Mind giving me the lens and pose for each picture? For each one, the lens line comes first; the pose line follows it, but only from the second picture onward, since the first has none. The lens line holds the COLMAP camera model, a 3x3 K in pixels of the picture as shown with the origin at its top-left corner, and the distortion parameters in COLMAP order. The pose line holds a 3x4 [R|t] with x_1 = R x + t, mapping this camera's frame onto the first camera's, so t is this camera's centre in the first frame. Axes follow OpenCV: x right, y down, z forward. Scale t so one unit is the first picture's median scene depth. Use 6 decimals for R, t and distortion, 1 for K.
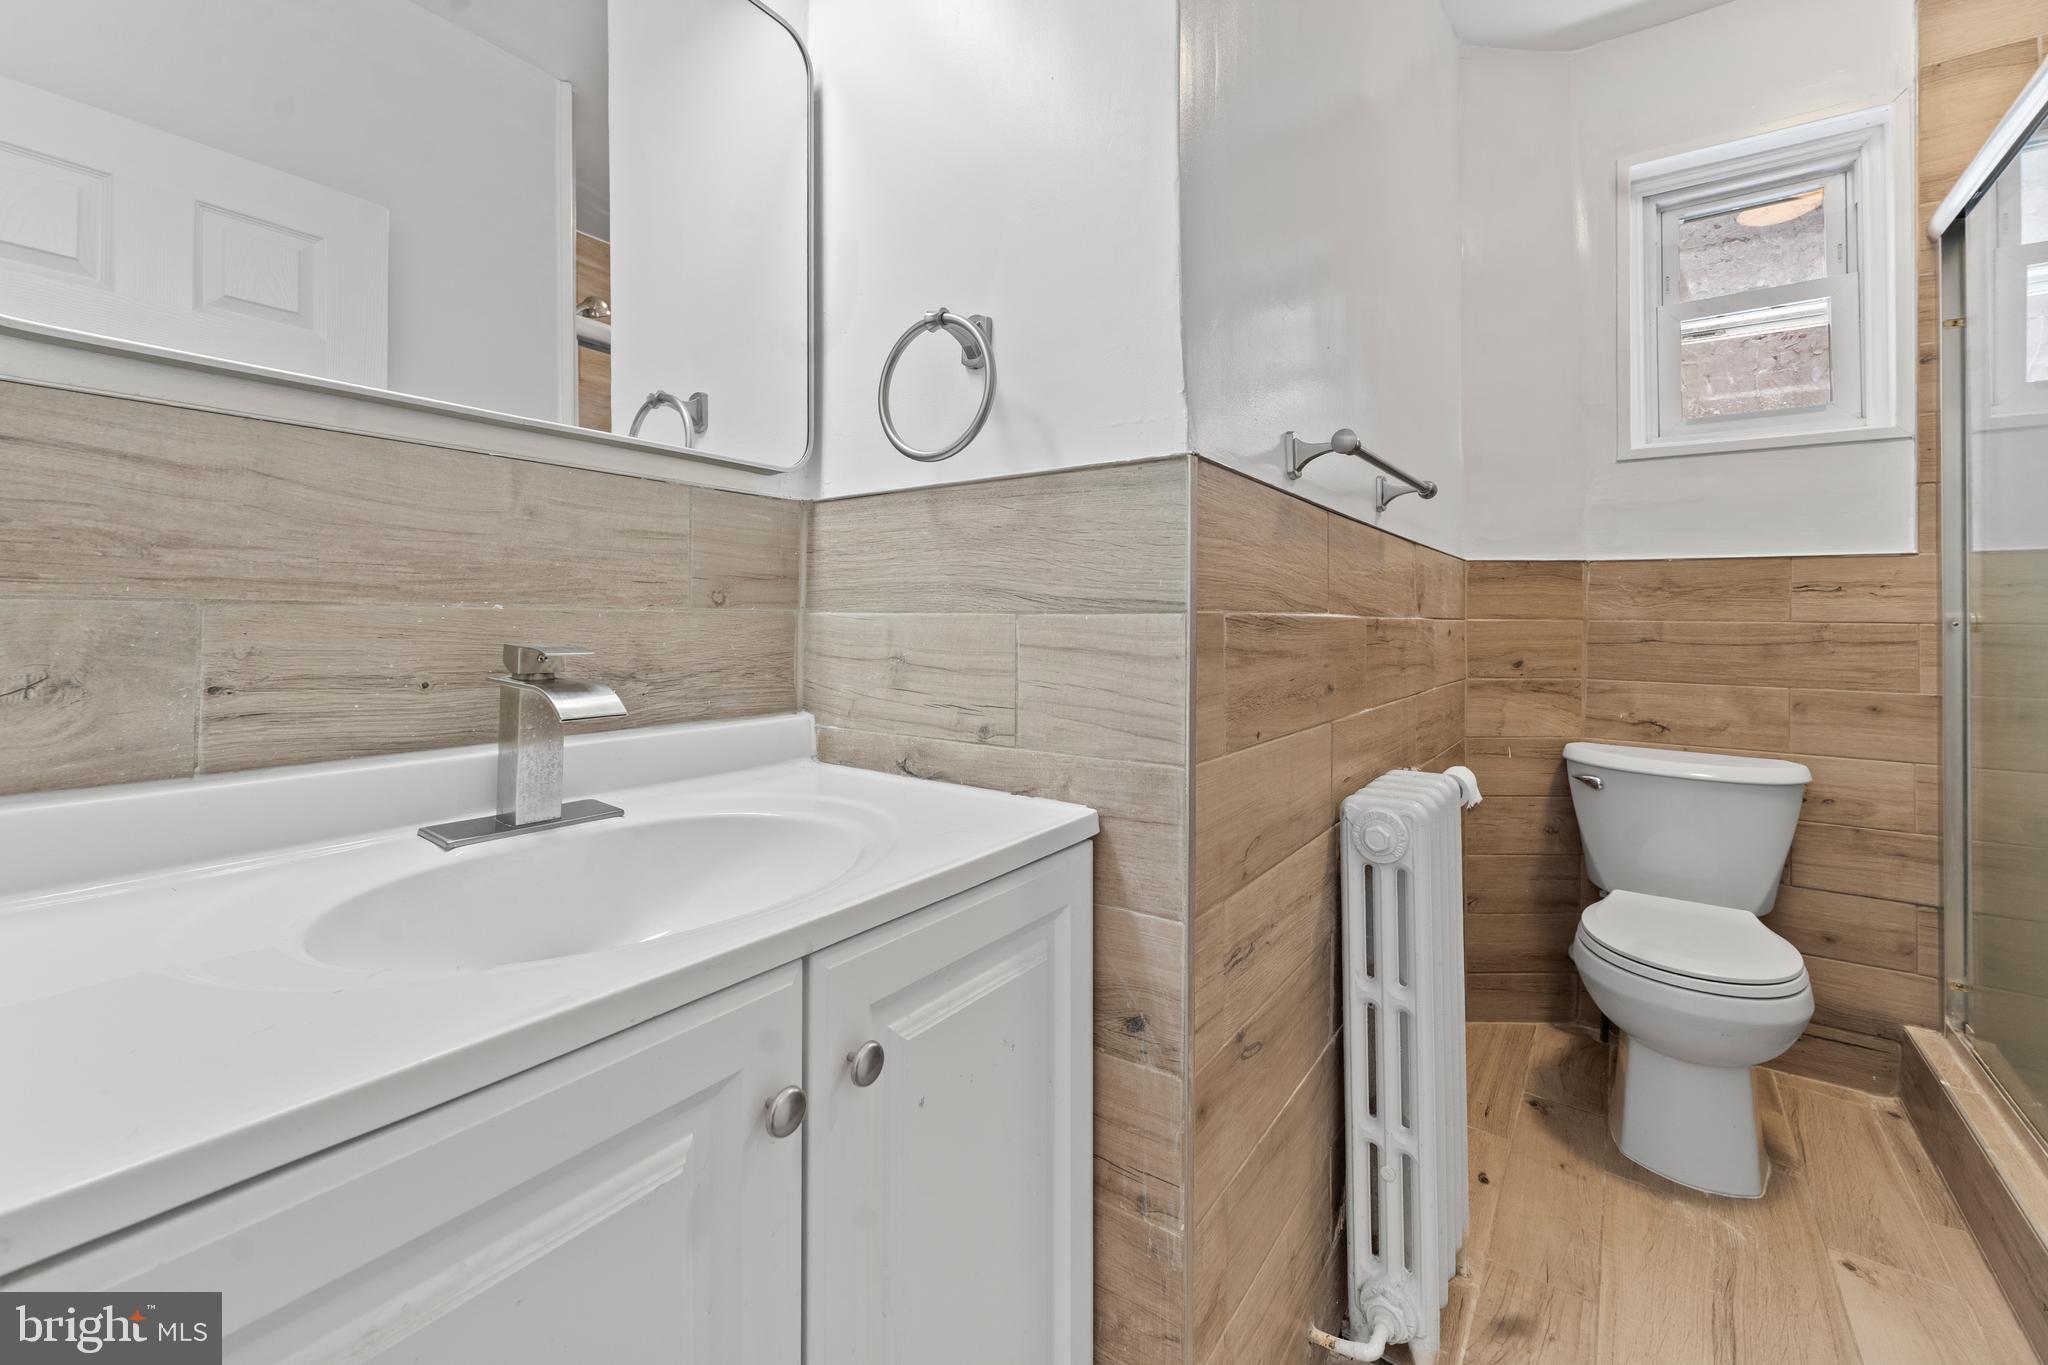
lens RADIAL K [[836.0, 0, 1020.3], [0, 836.0, 598.6], [0, 0, 1]] dist [0.000795, 0.000174]
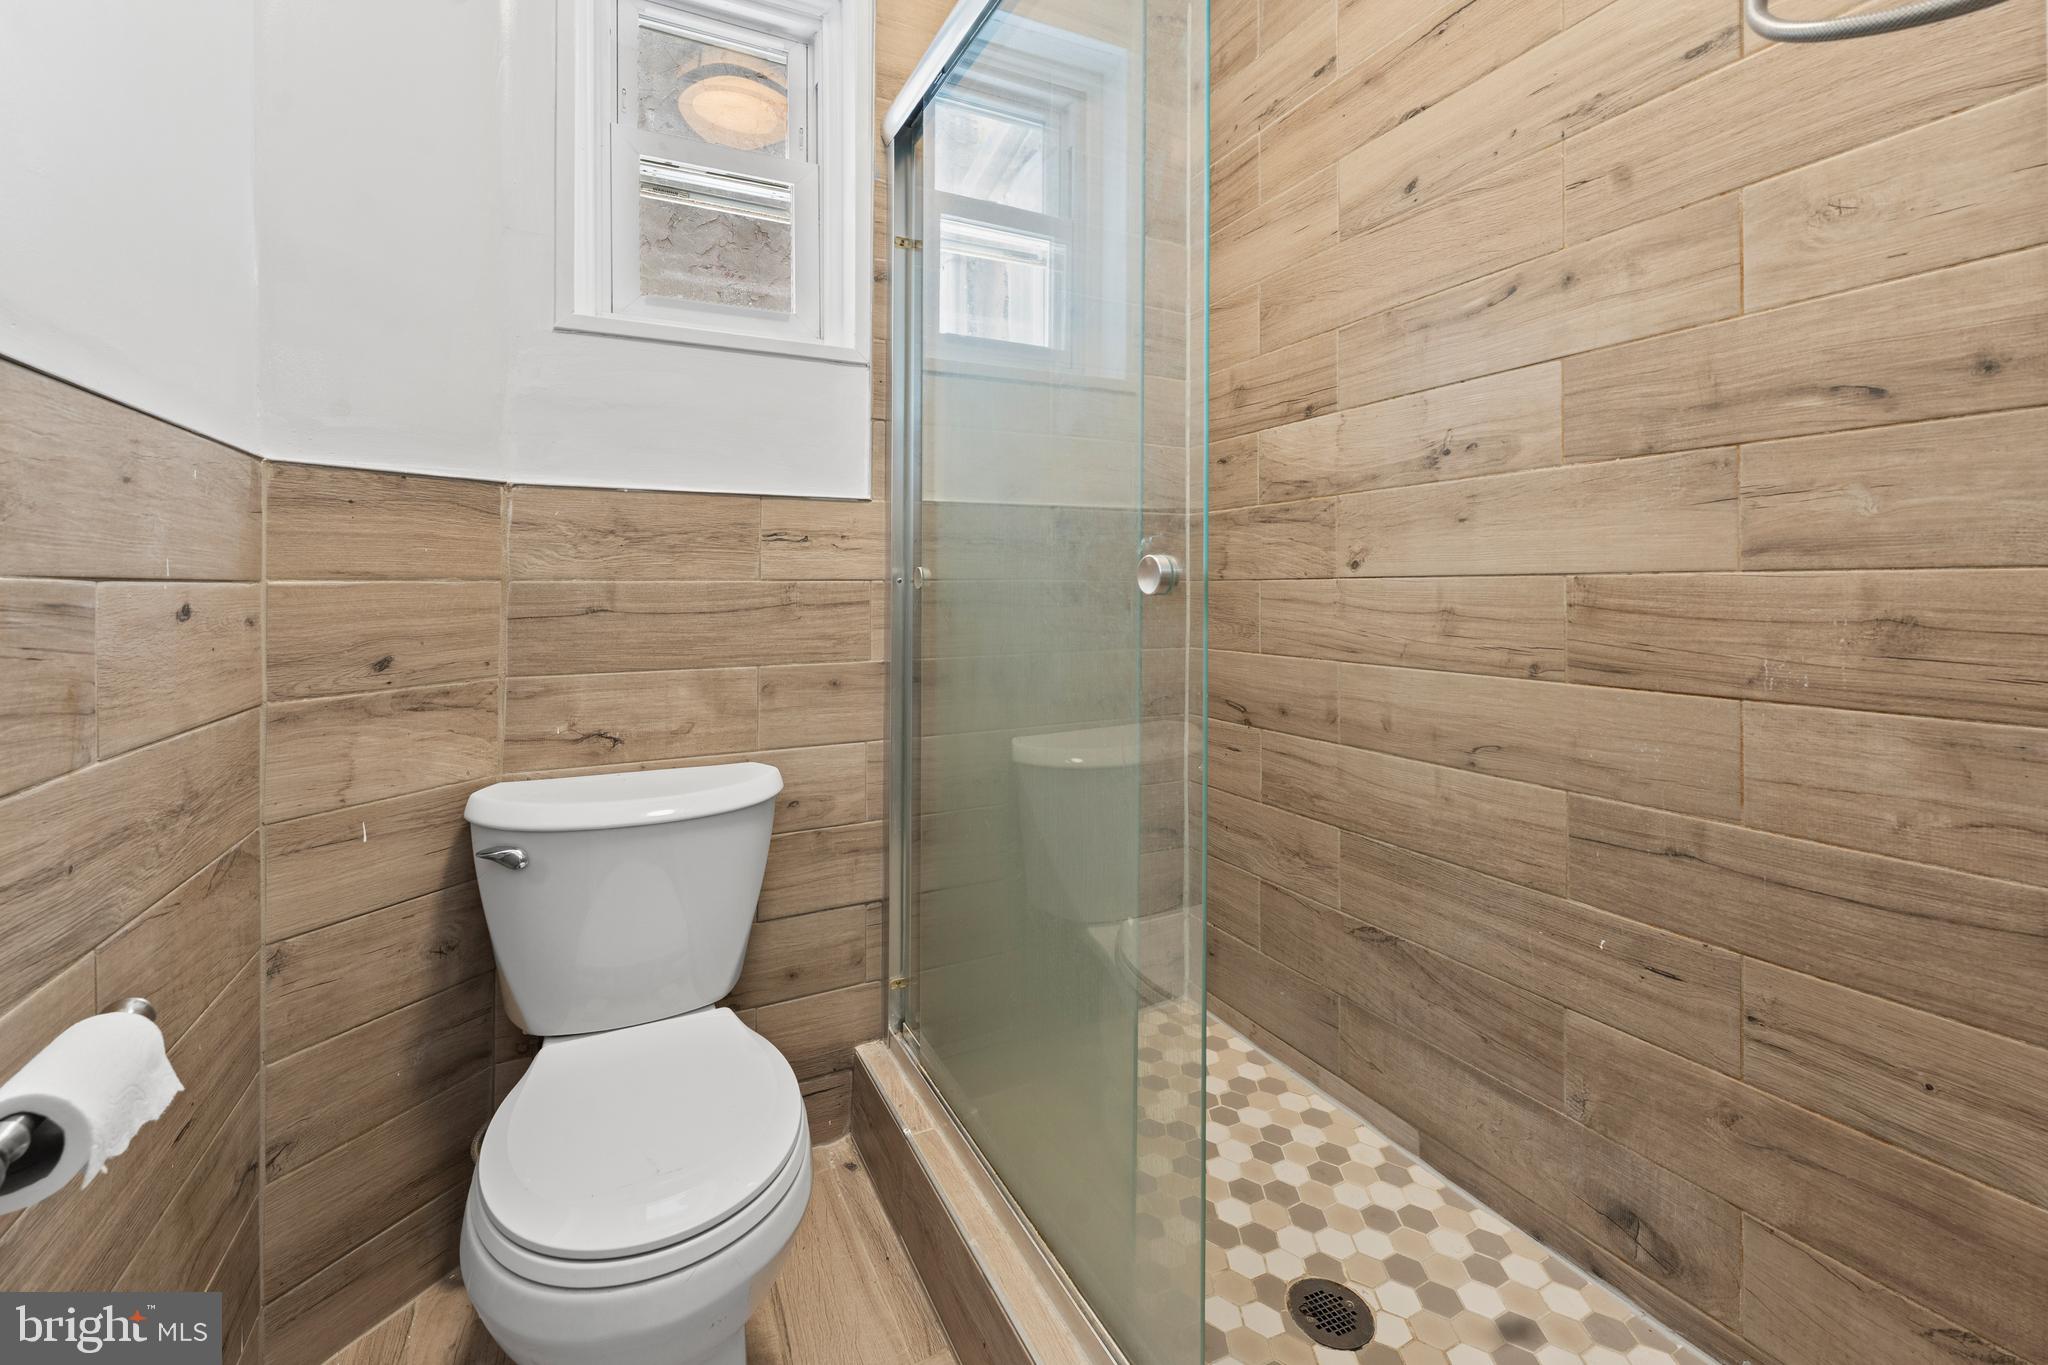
lens RADIAL K [[836.0, 0, 988.6], [0, 836.0, 571.9], [0, 0, 1]] dist [0.000795, 0.000174]
pose [[0.465302, -0.000086, 0.885152, 0.340150], [-0.009730, 0.999939, 0.005212, 0.014236], [-0.885098, -0.011038, 0.465273, 0.458854]]
